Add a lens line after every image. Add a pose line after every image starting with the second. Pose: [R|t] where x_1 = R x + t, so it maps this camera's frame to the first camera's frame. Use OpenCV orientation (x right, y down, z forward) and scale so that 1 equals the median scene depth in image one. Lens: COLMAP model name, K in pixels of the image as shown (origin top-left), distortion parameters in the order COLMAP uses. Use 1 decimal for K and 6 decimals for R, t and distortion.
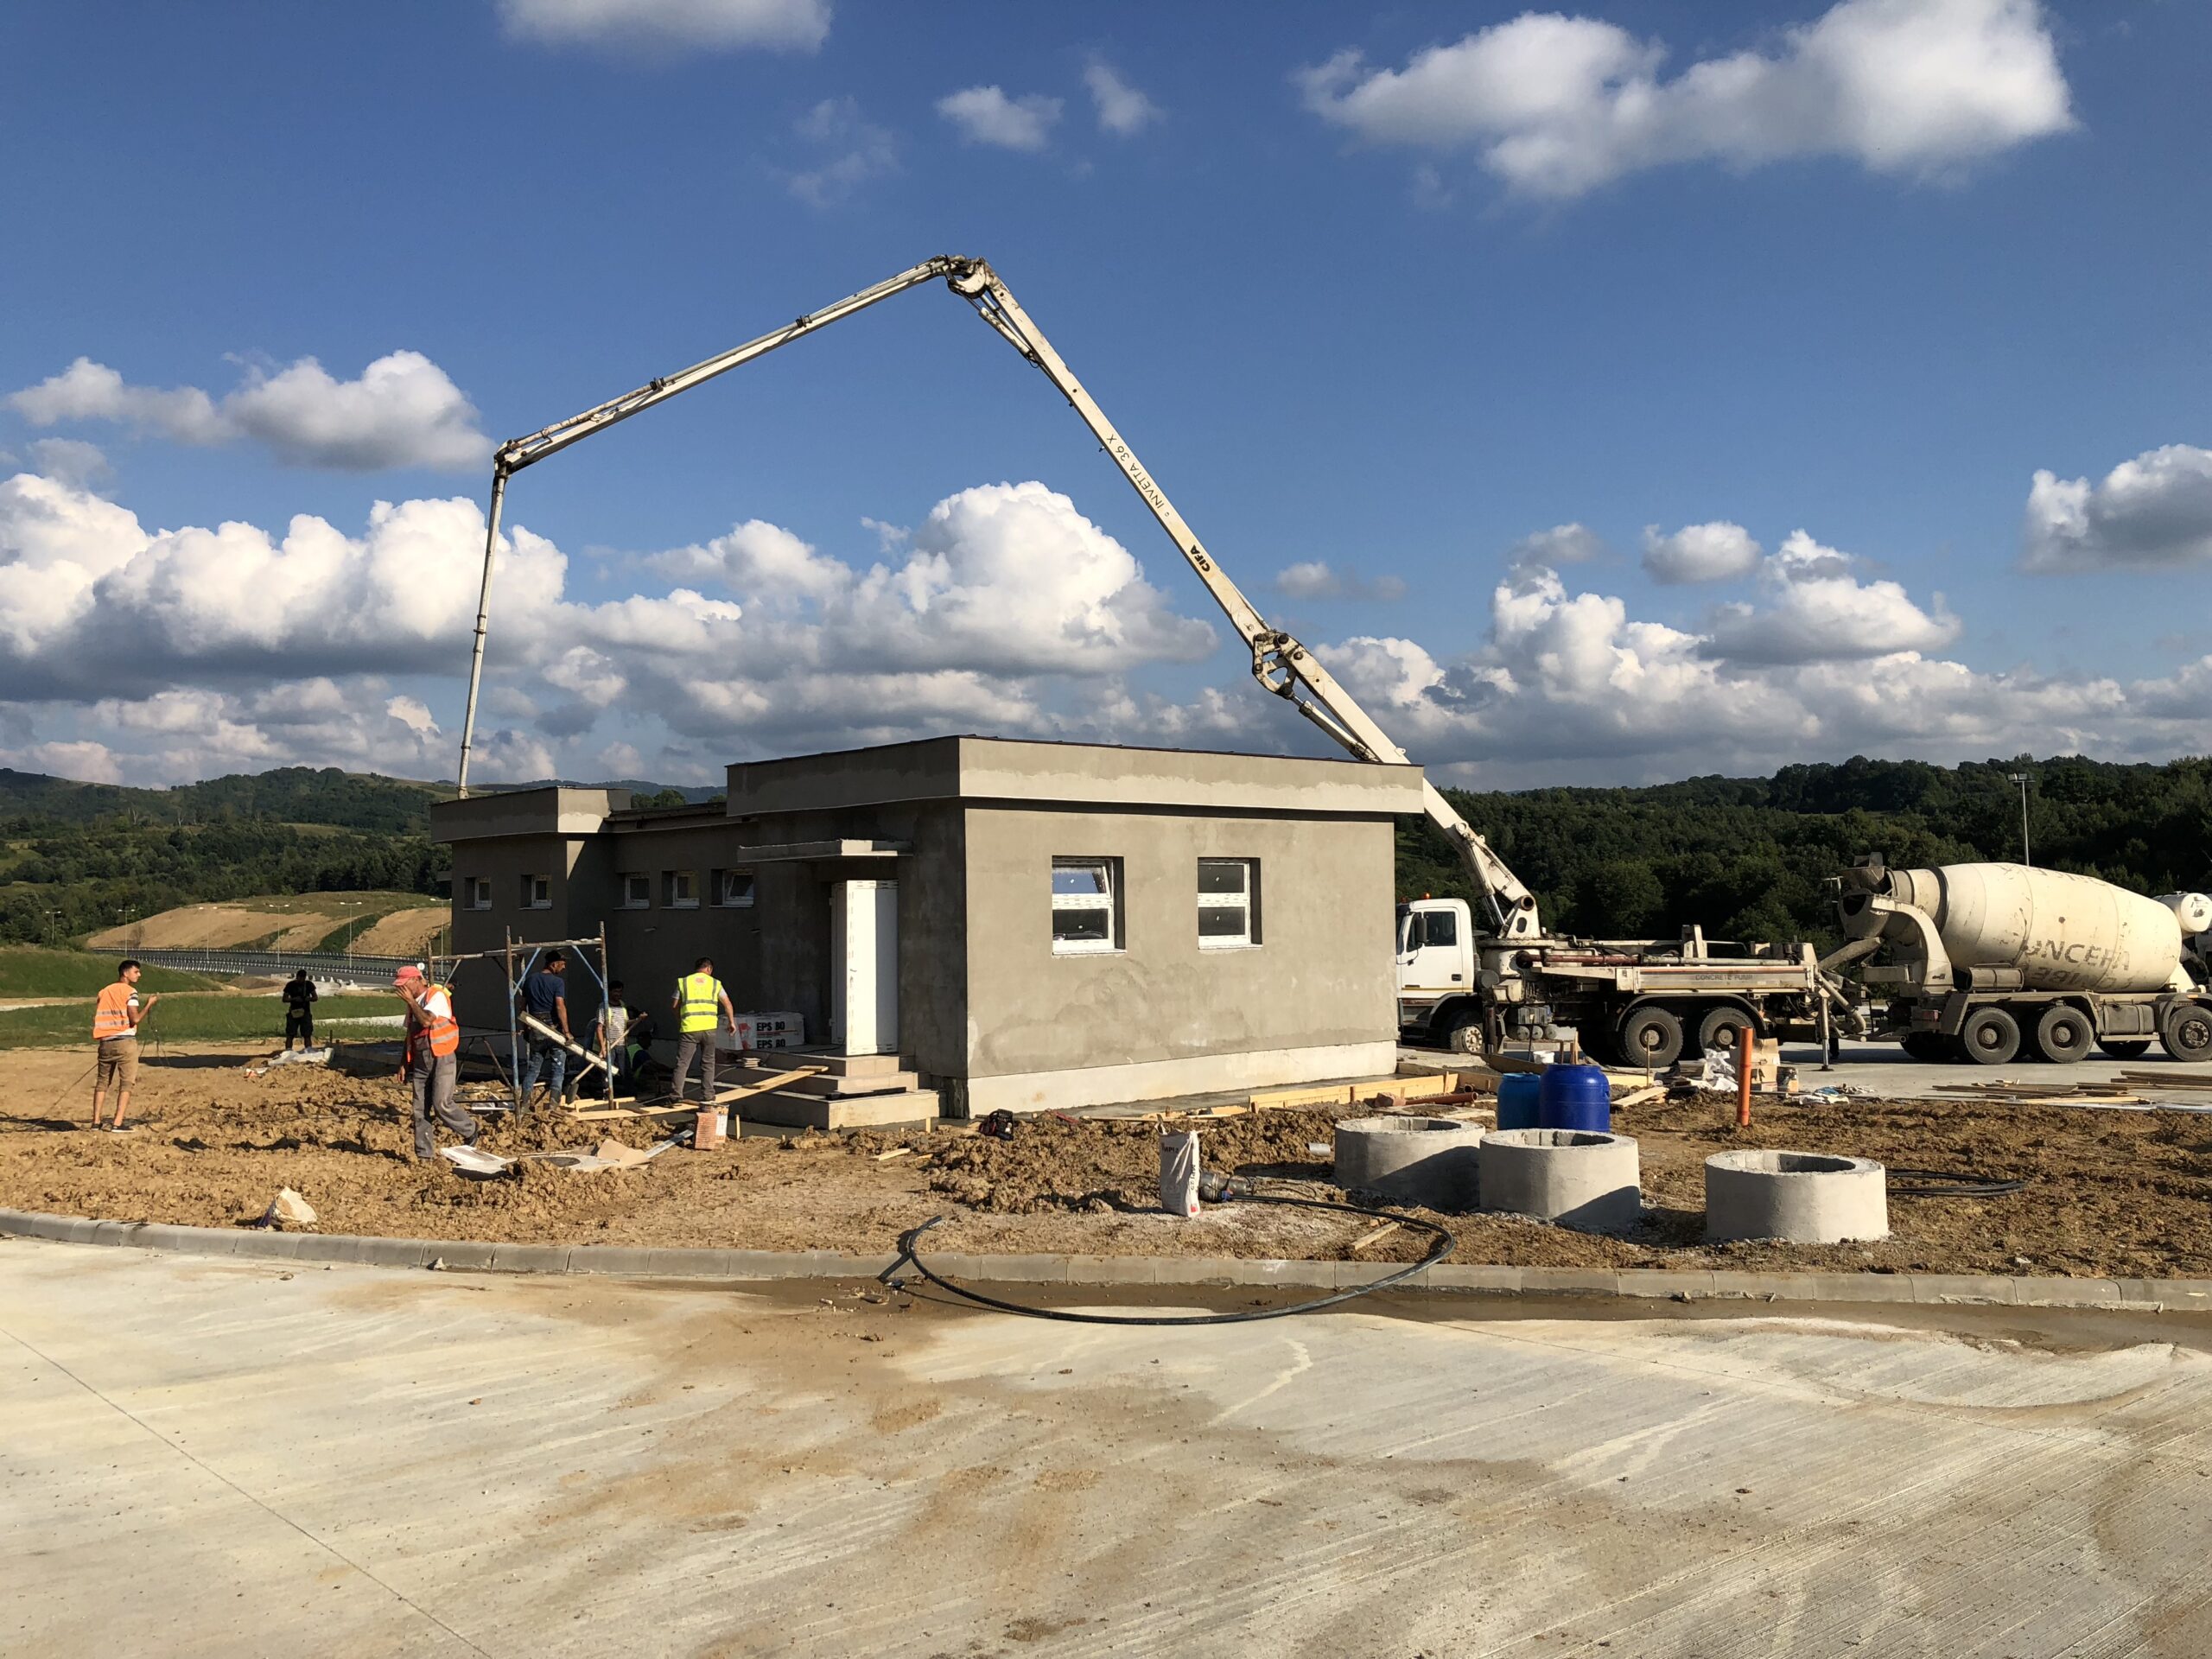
lens RADIAL K [[1838.8, 0, 1106.0], [0, 1838.8, 829.5], [0, 0, 1]] dist [0.051872, -0.054922]
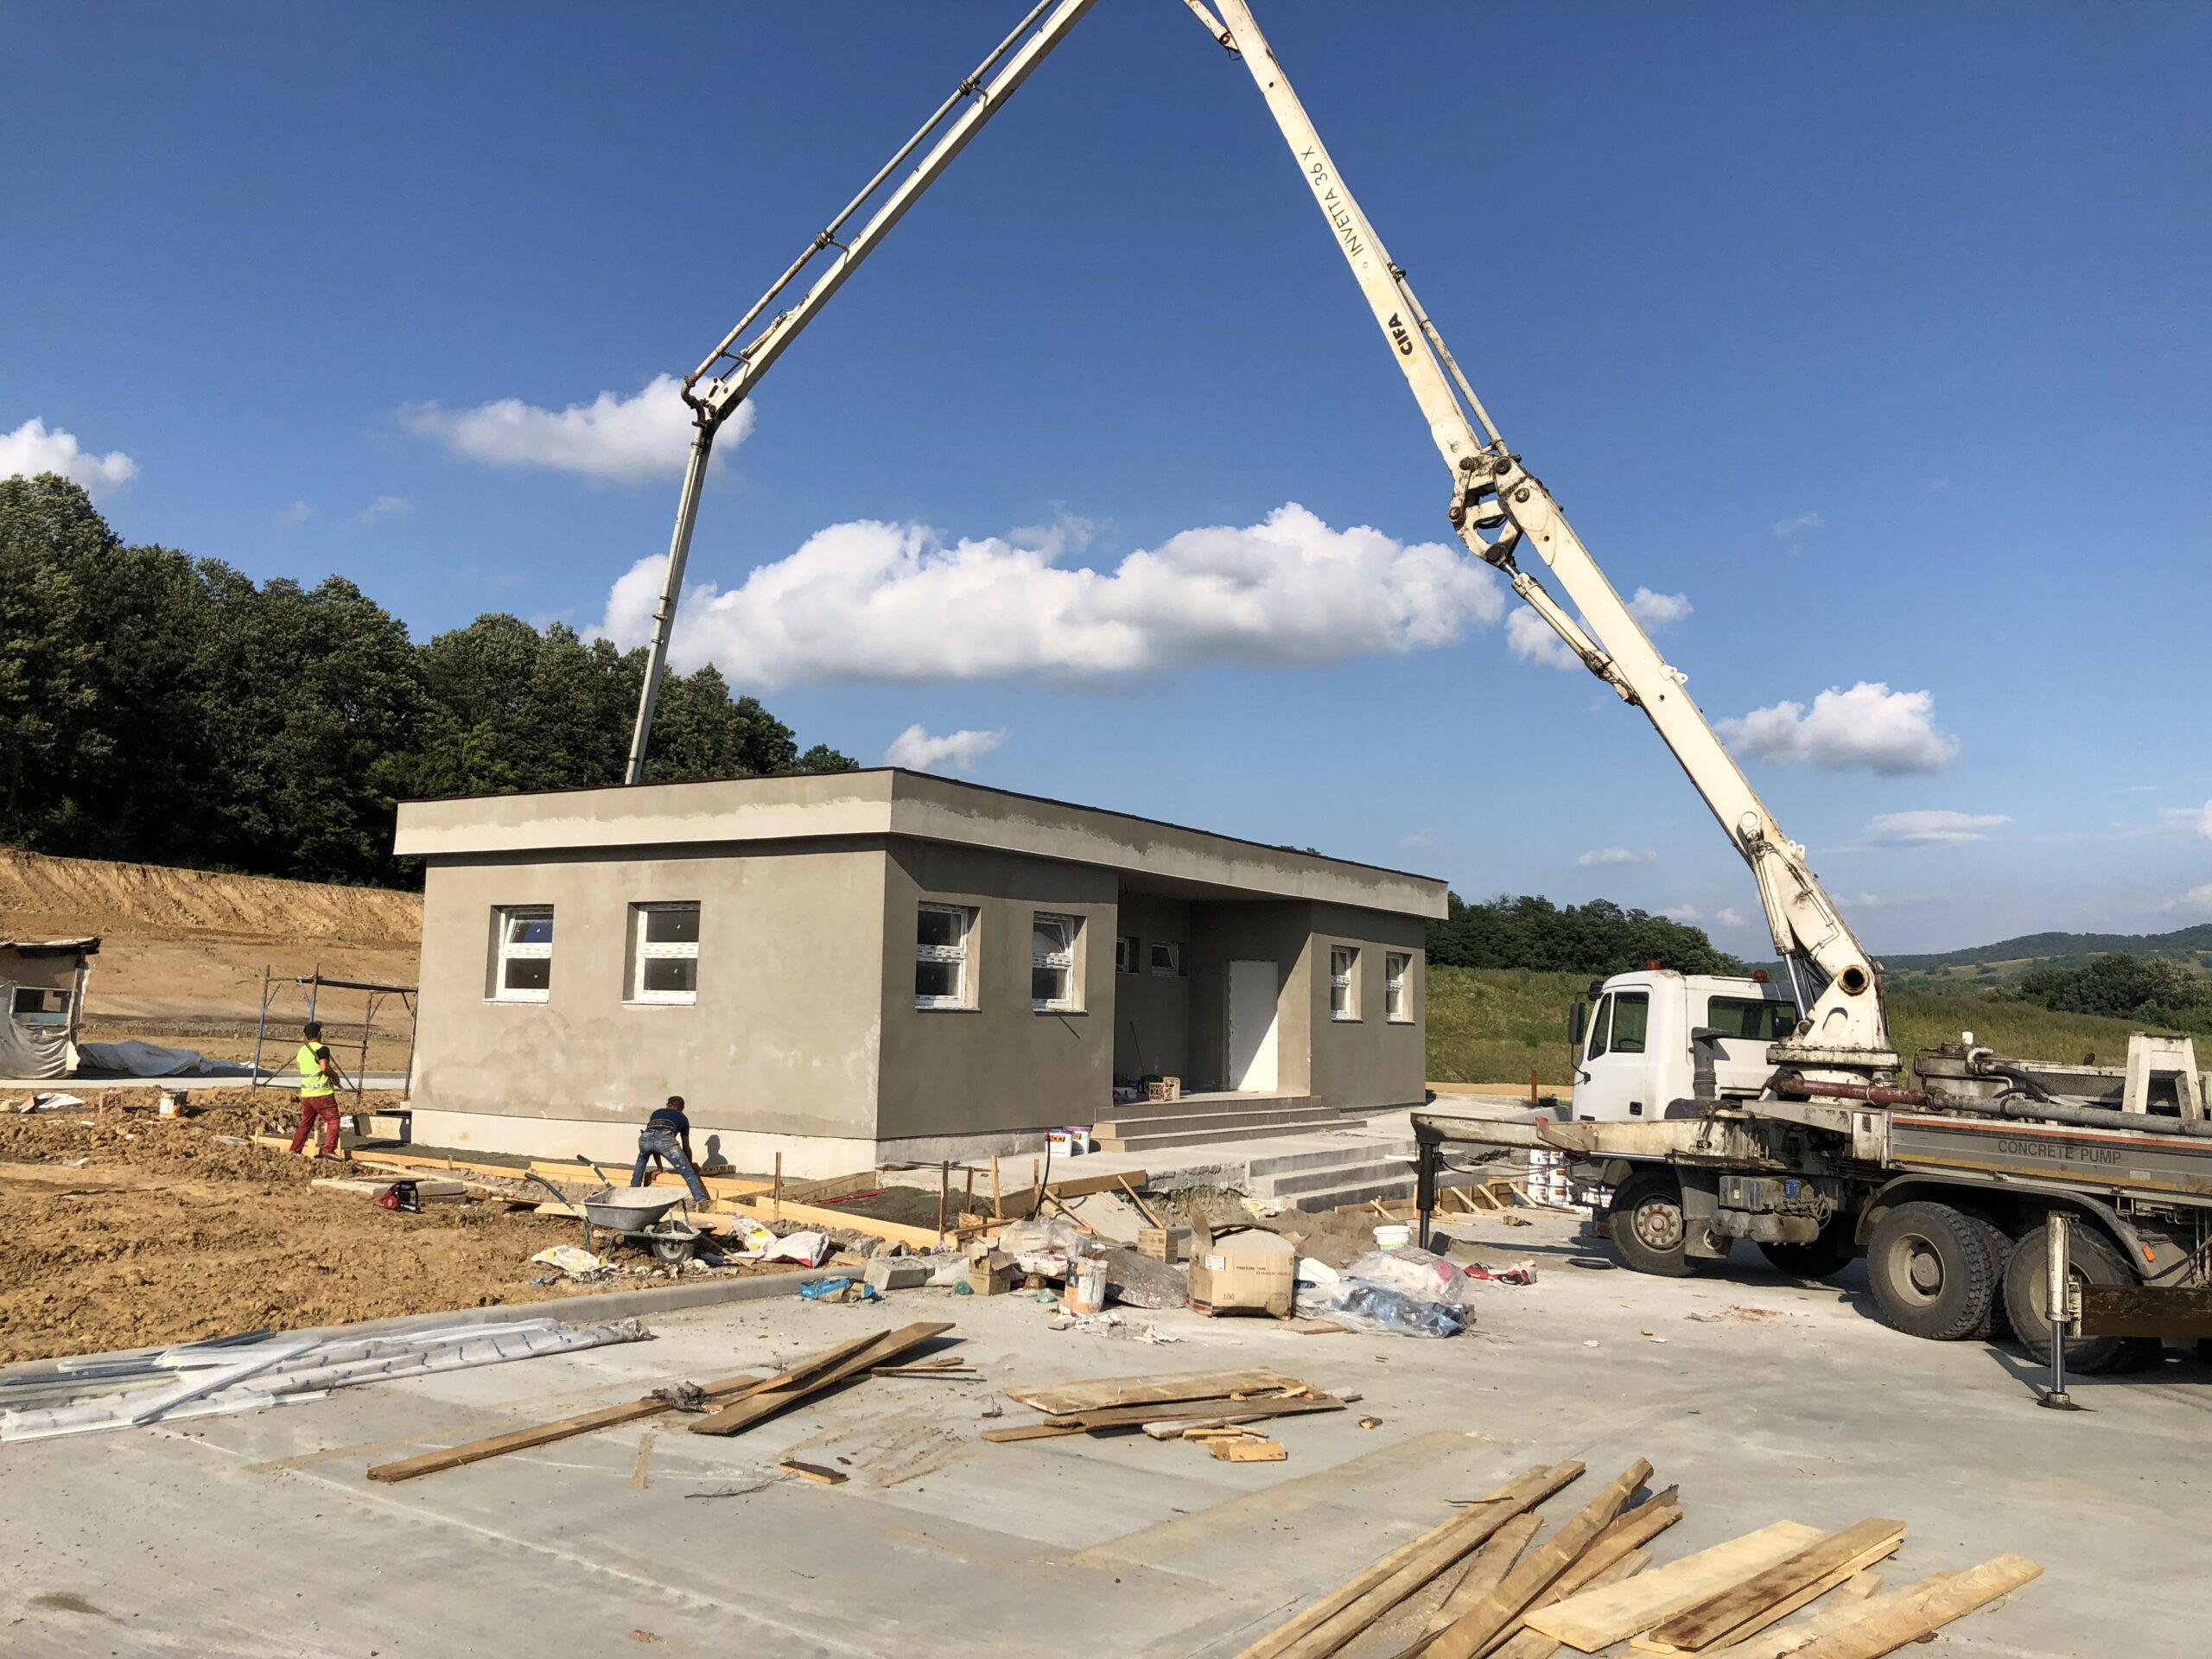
lens RADIAL K [[1838.8, 0, 1106.0], [0, 1838.8, 829.5], [0, 0, 1]] dist [0.051872, -0.054922]
pose [[0.254910, -0.074714, -0.964074, 1.017063], [0.017422, 0.997204, -0.072675, 0.050745], [0.966808, 0.001729, 0.255498, 1.017508]]
